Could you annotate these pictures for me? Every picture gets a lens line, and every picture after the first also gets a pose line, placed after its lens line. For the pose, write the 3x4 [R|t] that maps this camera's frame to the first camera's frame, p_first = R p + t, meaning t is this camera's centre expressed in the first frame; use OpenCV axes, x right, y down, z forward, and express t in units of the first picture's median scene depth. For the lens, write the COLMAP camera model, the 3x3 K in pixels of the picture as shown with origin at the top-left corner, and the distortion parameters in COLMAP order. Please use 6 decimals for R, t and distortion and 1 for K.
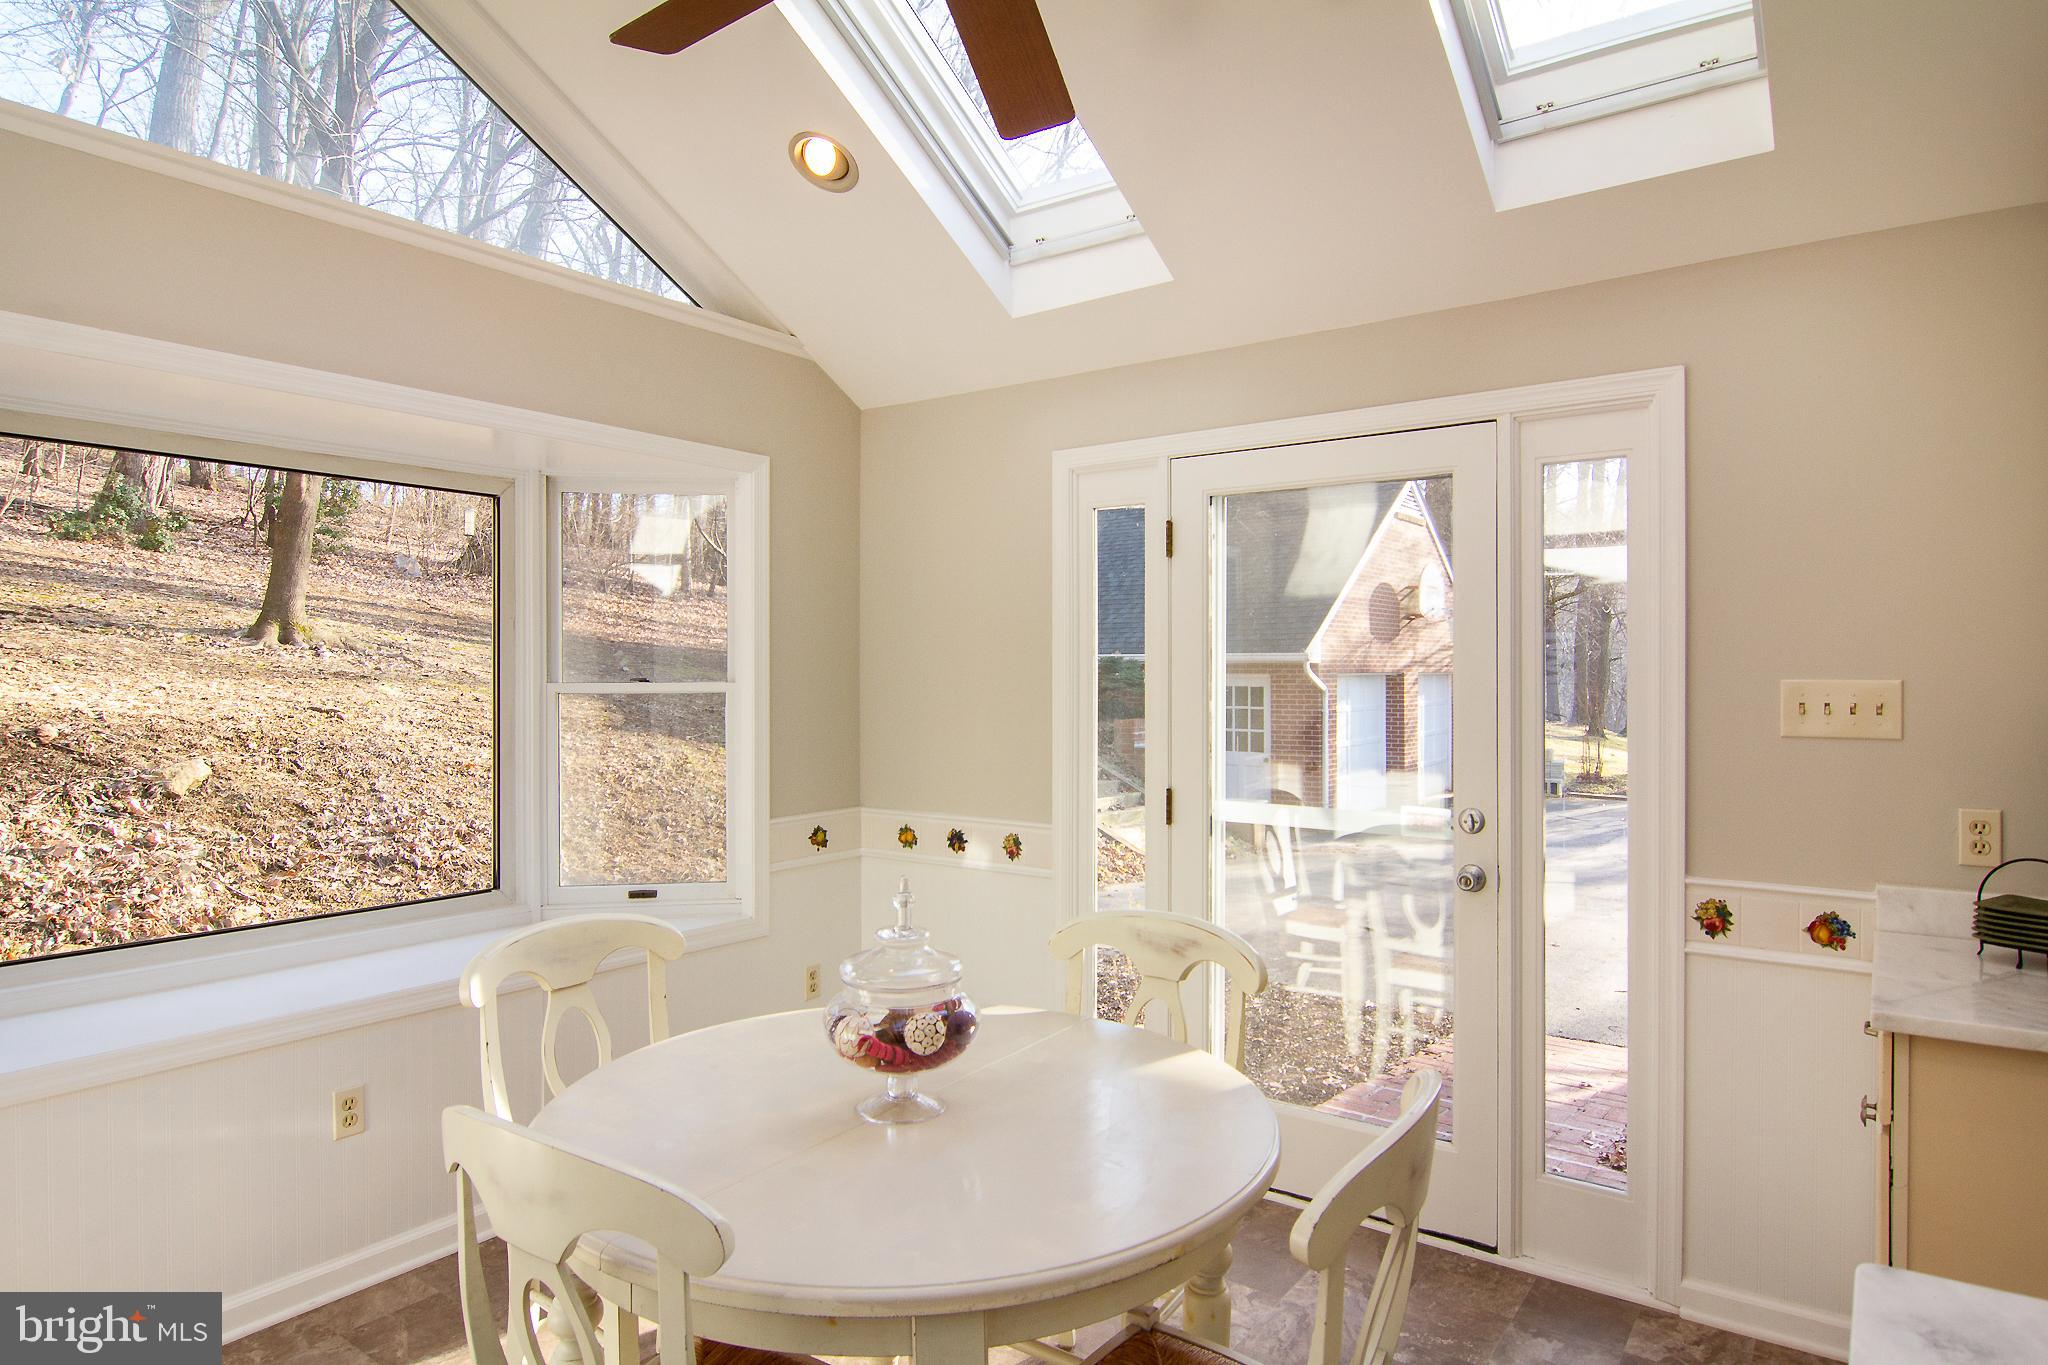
lens RADIAL K [[1197.2, 0, 1010.6], [0, 1197.2, 668.2], [0, 0, 1]] dist [-0.003292, -0.013080]
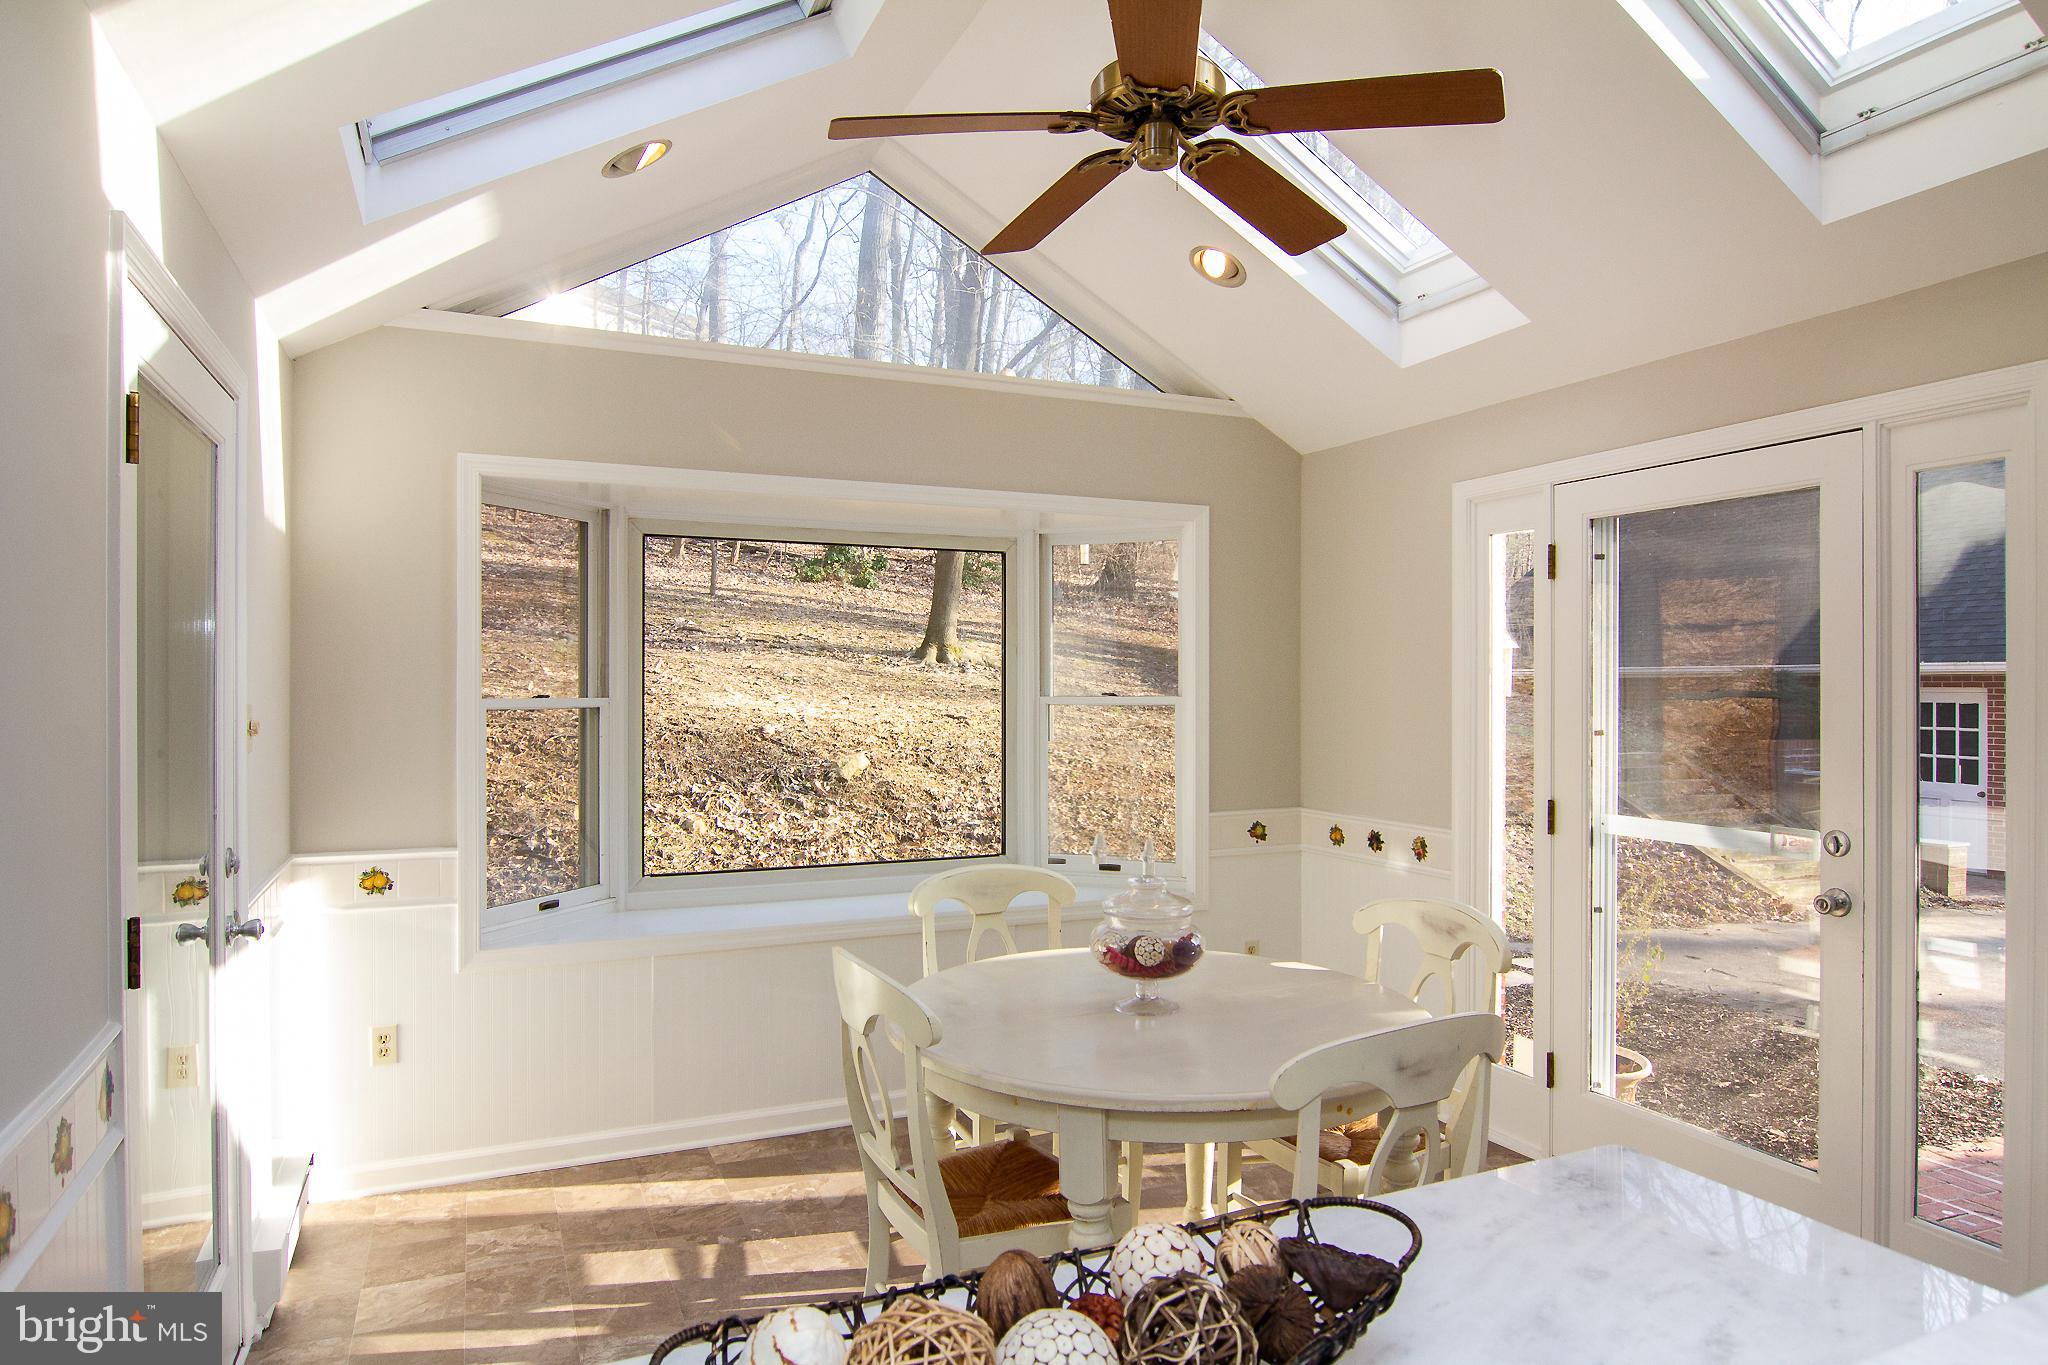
lens RADIAL K [[1221.7, 0, 1032.2], [0, 1221.7, 683.2], [0, 0, 1]] dist [-0.005131, -0.001438]
pose [[0.875614, -0.000321, -0.483011, 0.147362], [0.001345, 0.999998, 0.001774, -0.002613], [0.483010, -0.002203, 0.875612, -0.091829]]
